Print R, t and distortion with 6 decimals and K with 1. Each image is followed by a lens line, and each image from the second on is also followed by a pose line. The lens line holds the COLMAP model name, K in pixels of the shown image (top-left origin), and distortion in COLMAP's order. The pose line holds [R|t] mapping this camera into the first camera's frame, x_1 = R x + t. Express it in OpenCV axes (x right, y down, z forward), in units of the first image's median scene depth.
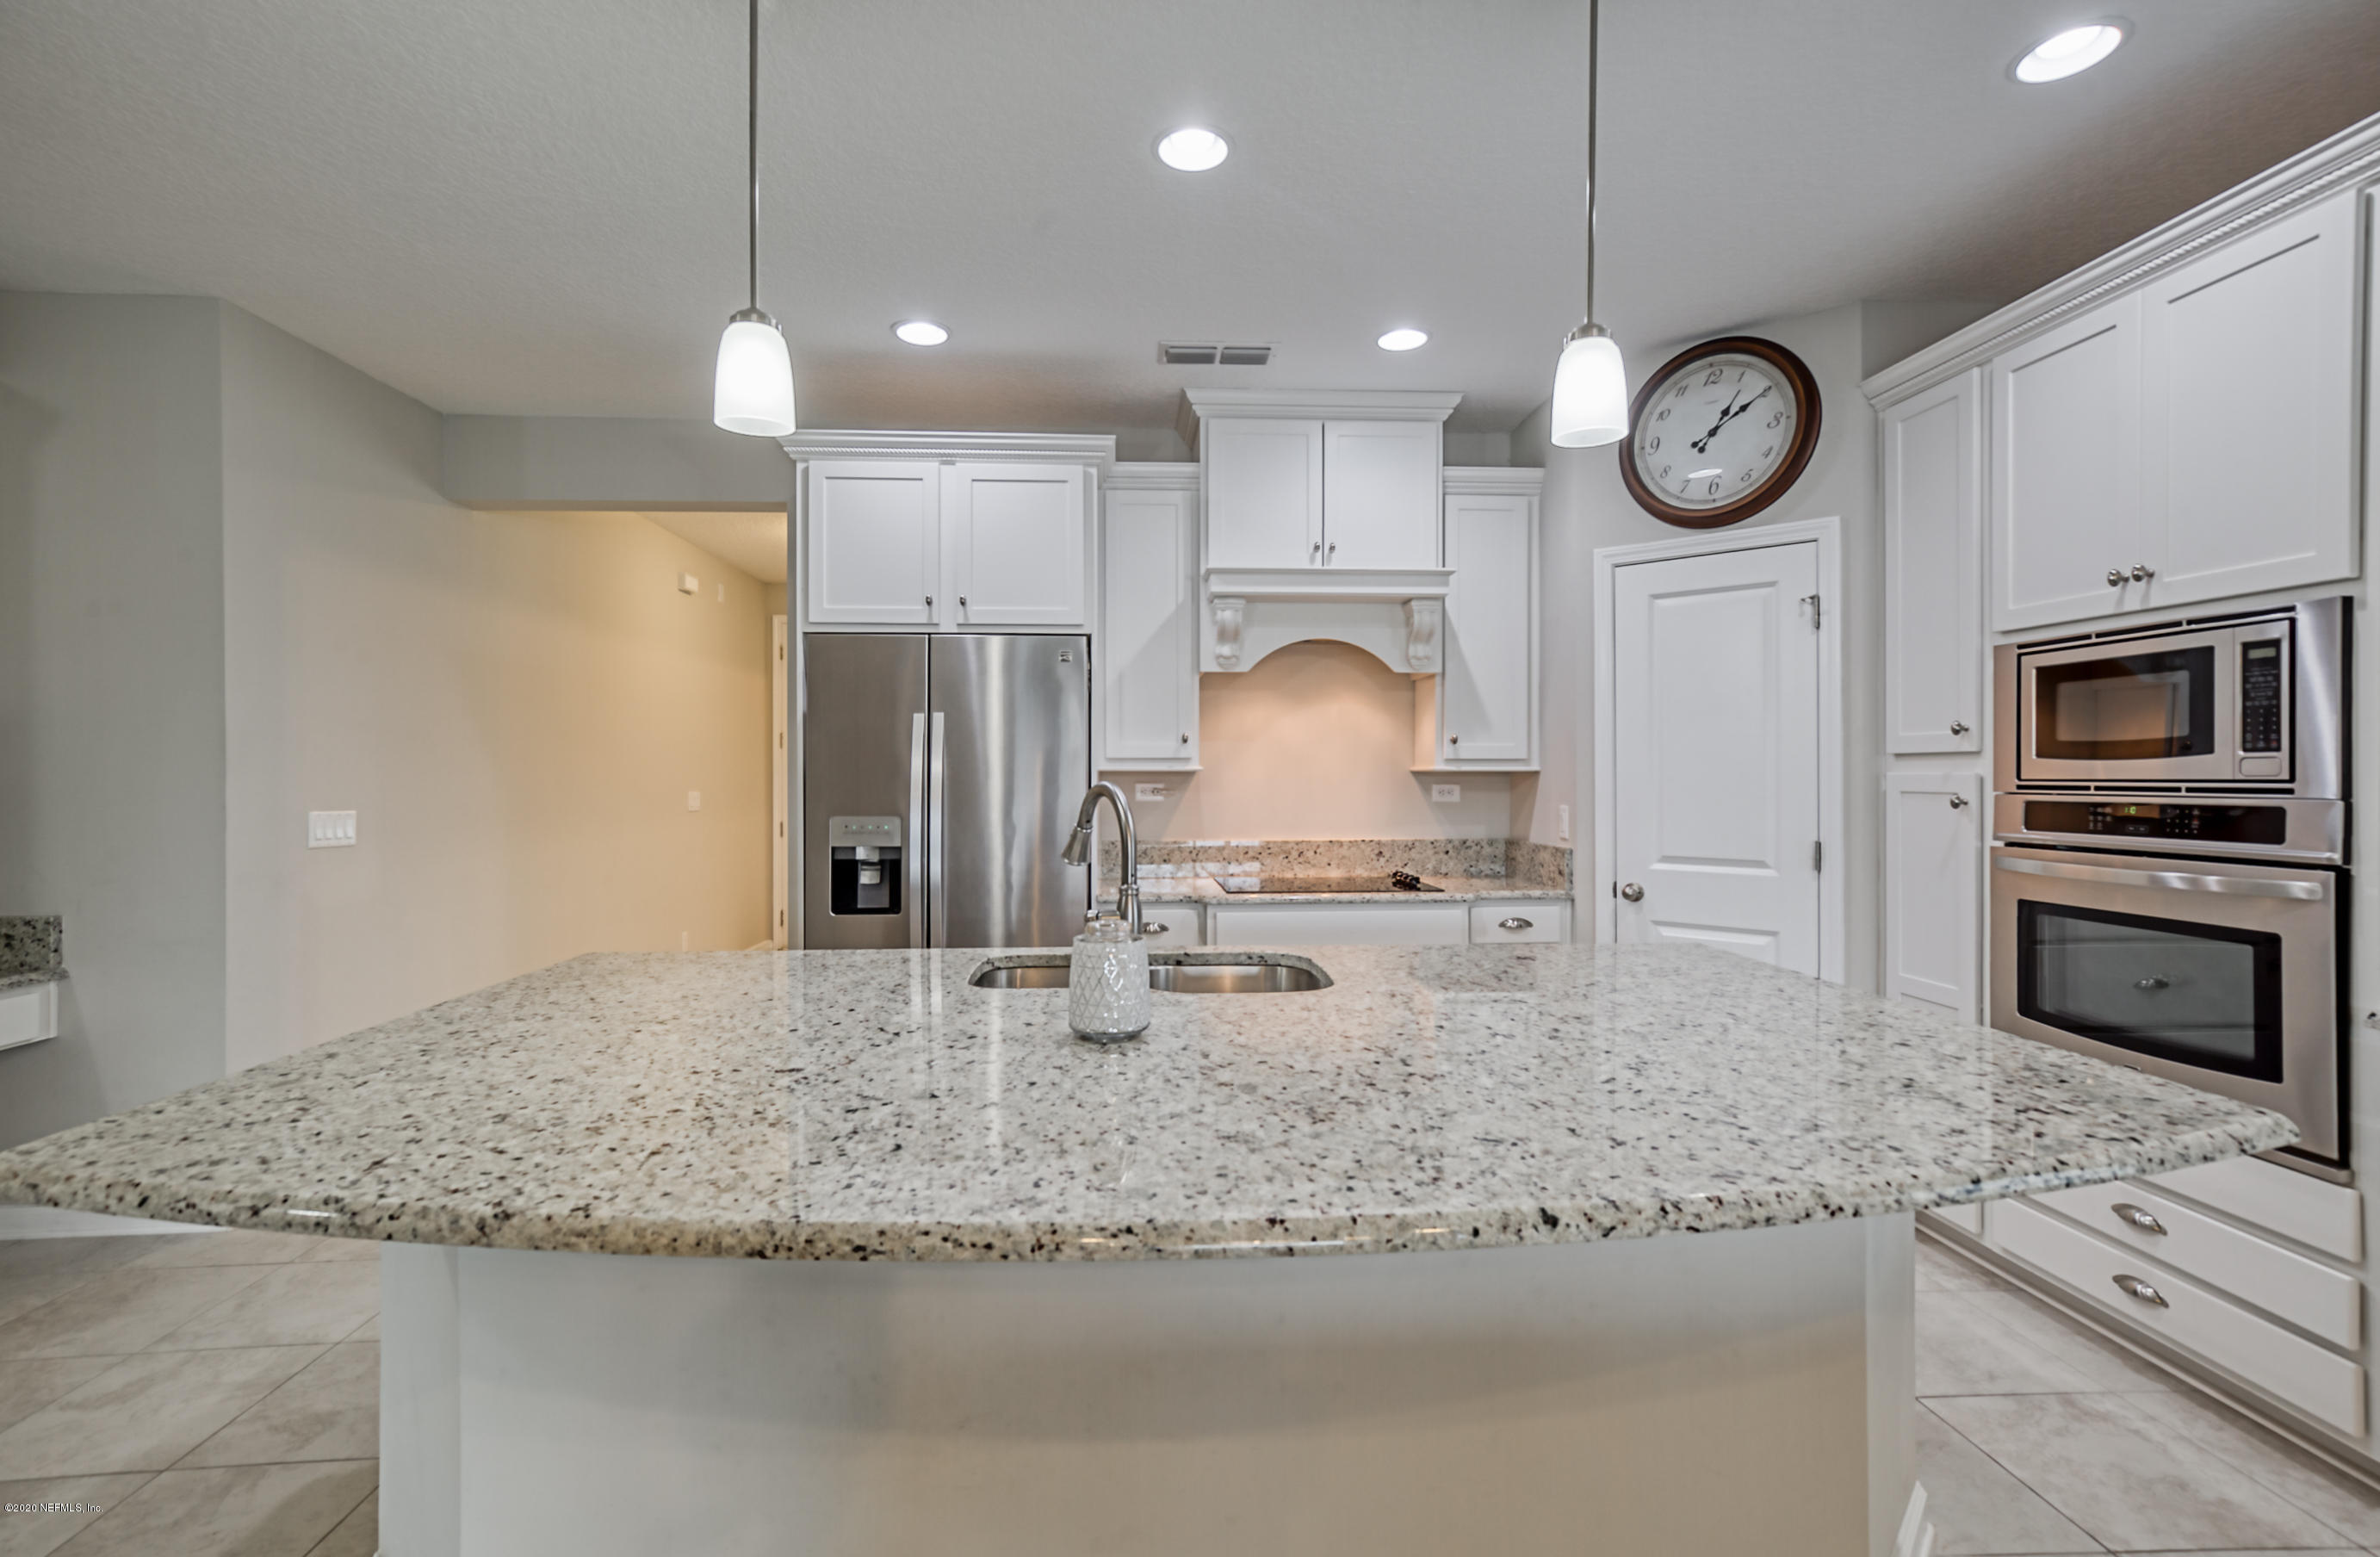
lens RADIAL K [[1060.8, 0, 1189.7], [0, 1060.8, 771.0], [0, 0, 1]] dist [0.003495, 0.000531]
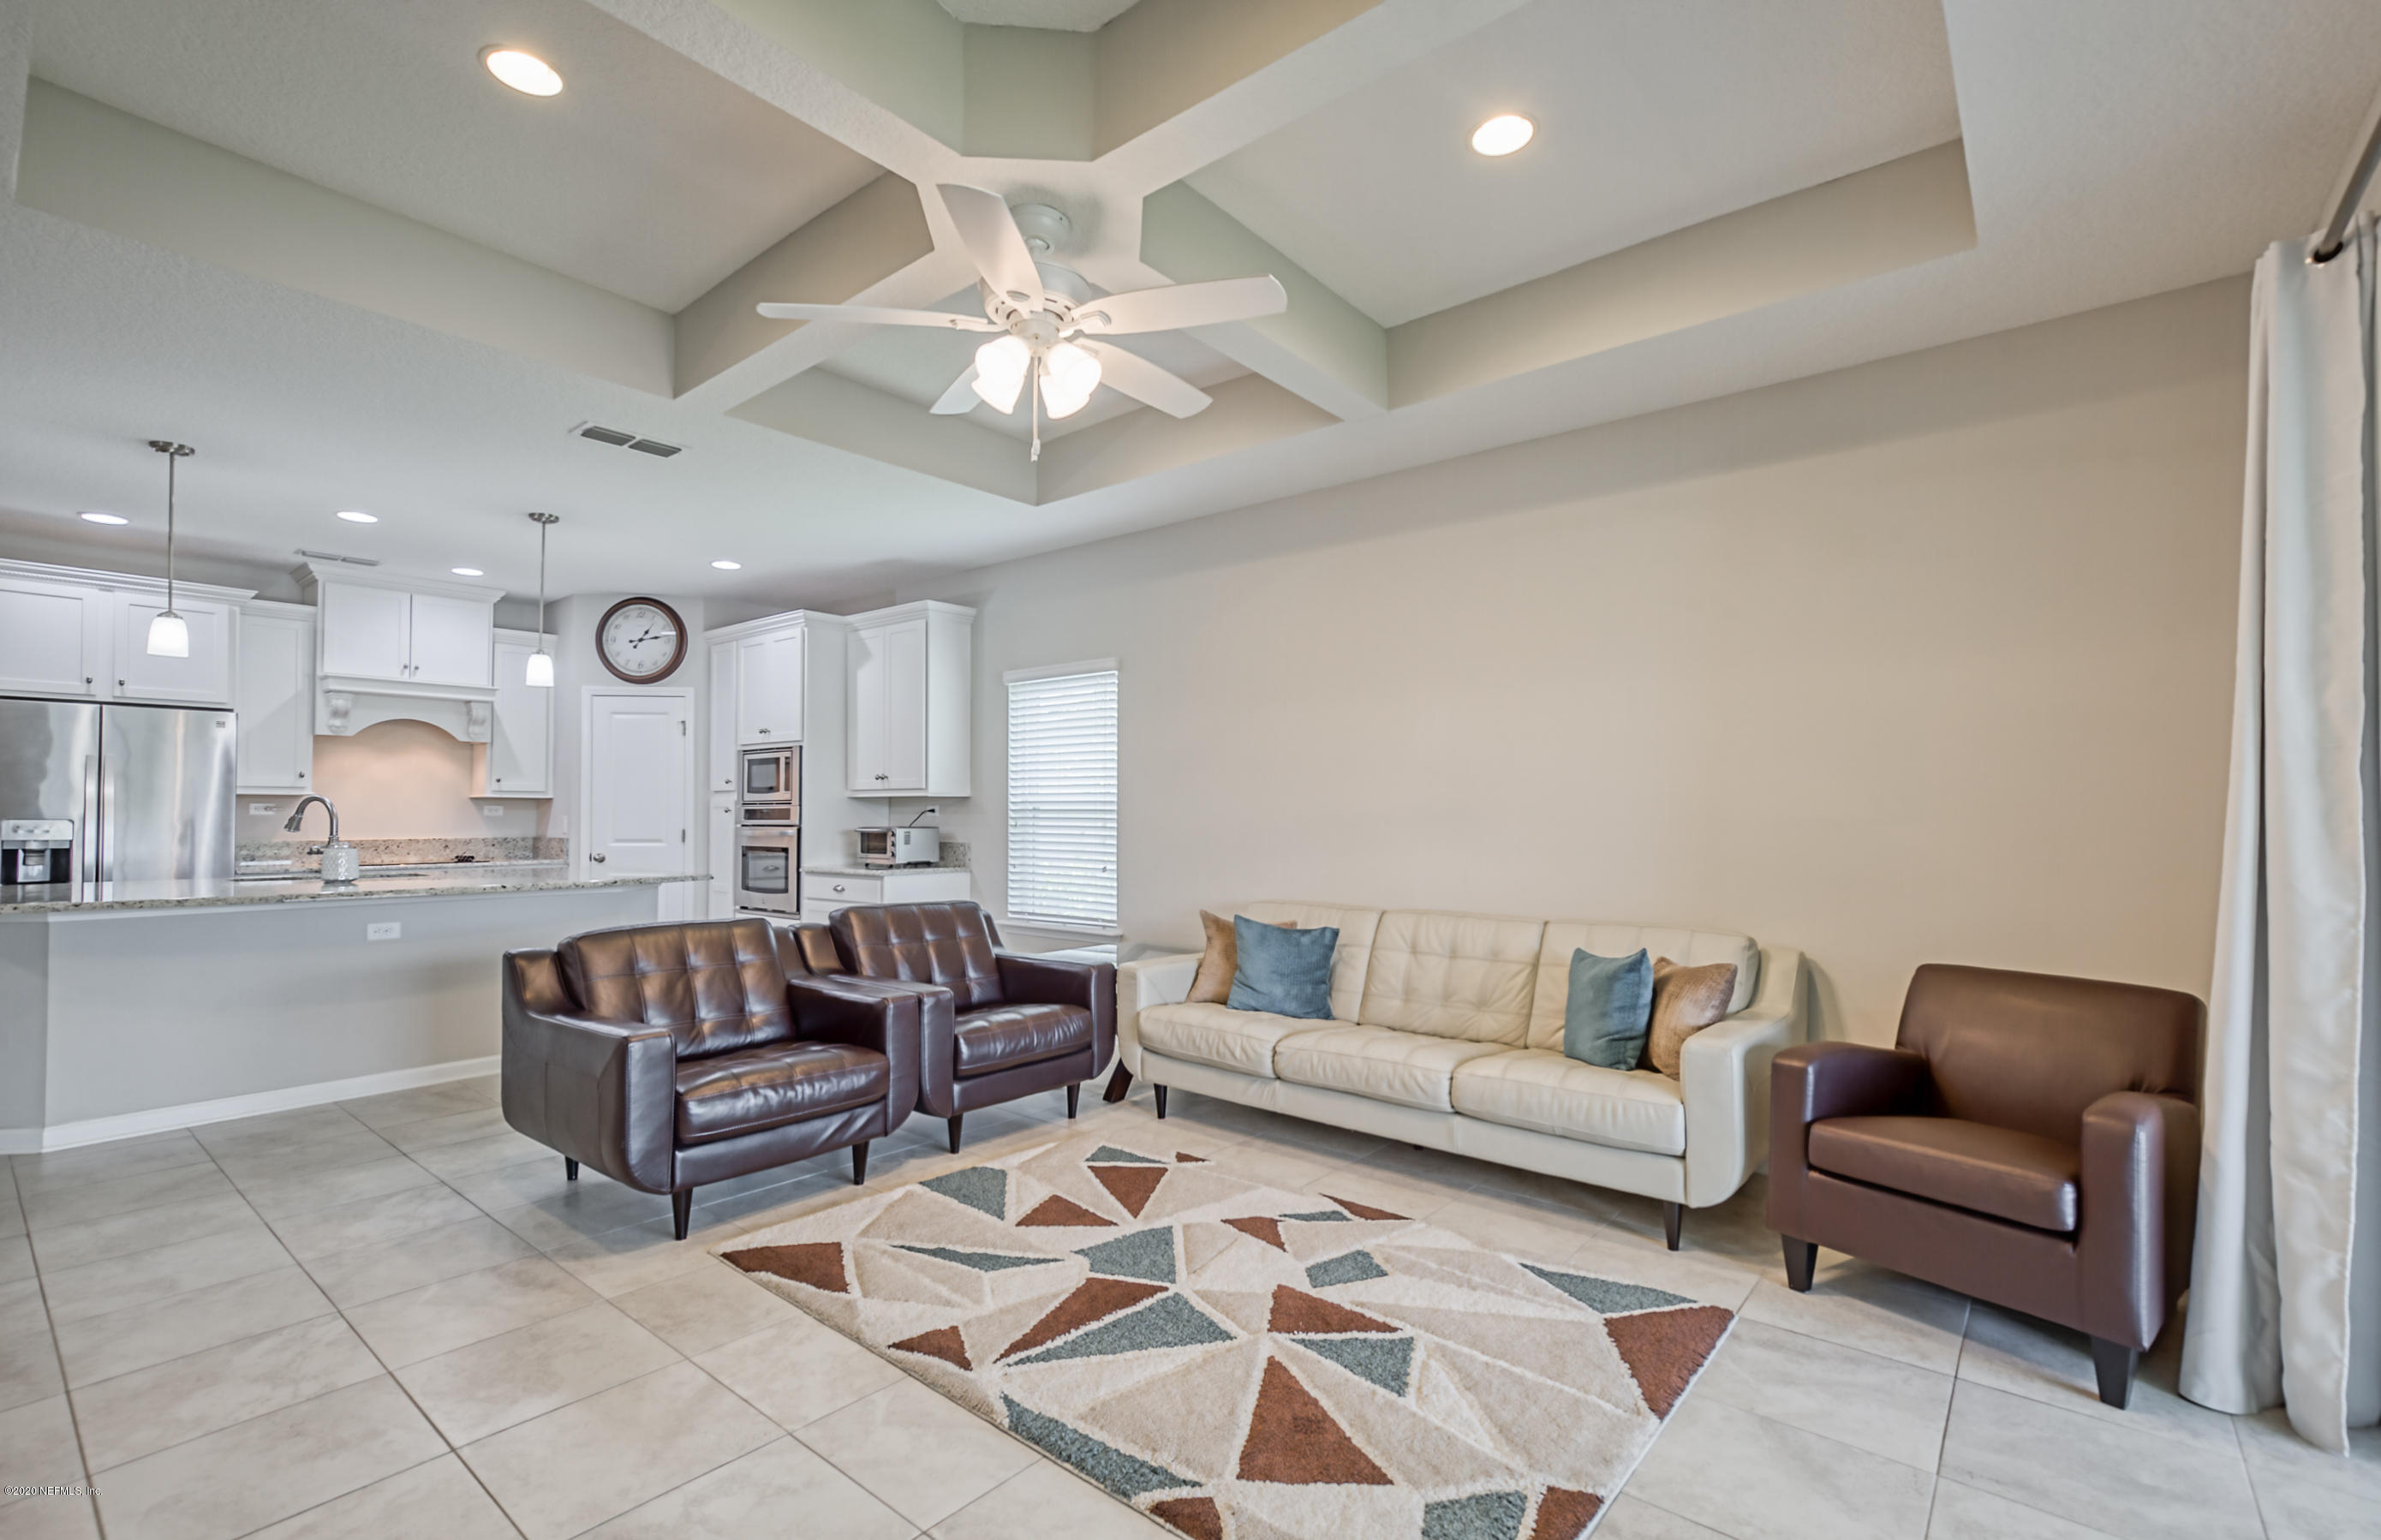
lens RADIAL K [[1043.7, 0, 1199.4], [0, 1043.7, 797.2], [0, 0, 1]] dist [-0.004234, 0.009142]
pose [[0.683964, 0.014241, 0.729377, -0.250126], [-0.003640, 0.999864, -0.016109, 0.026148], [-0.729507, 0.008363, 0.683923, -1.180533]]
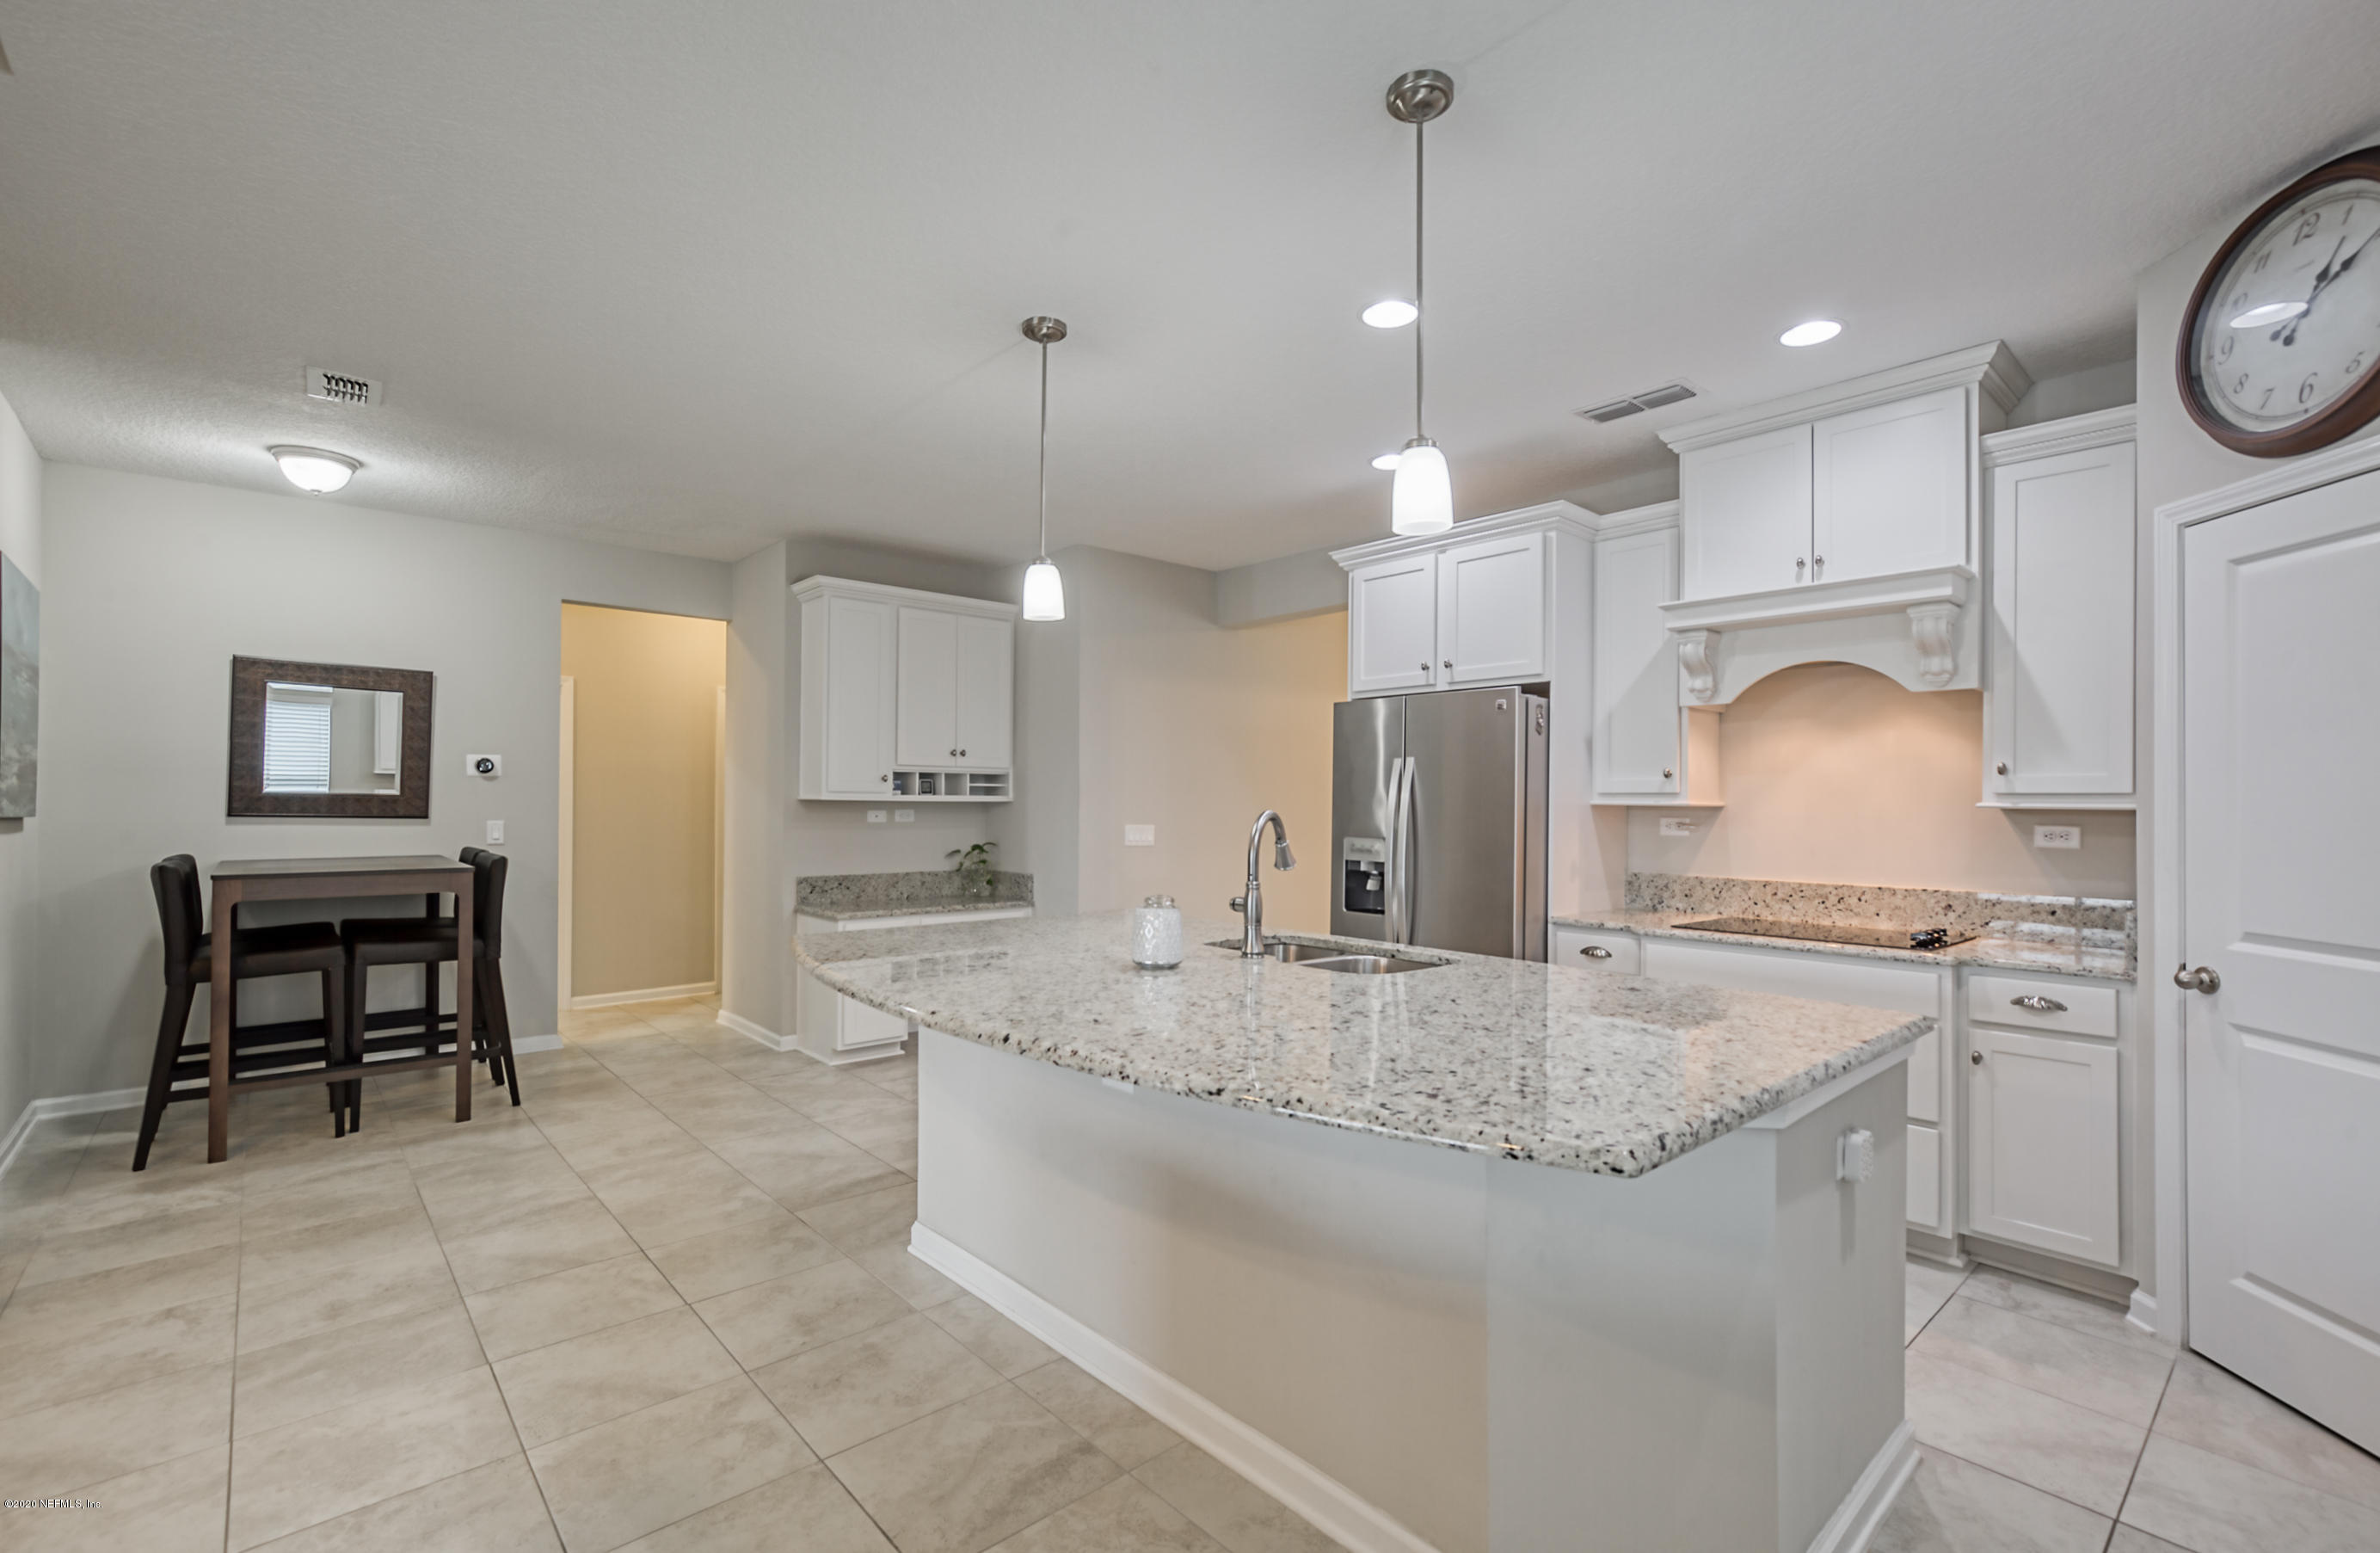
lens RADIAL K [[1060.1, 0, 1200.7], [0, 1060.1, 790.3], [0, 0, 1]] dist [0.004046, 0.001030]
pose [[0.618566, -0.003585, -0.785724, 0.559142], [-0.007634, 0.999915, -0.010572, -0.000557], [0.785696, 0.012538, 0.618486, 0.027762]]
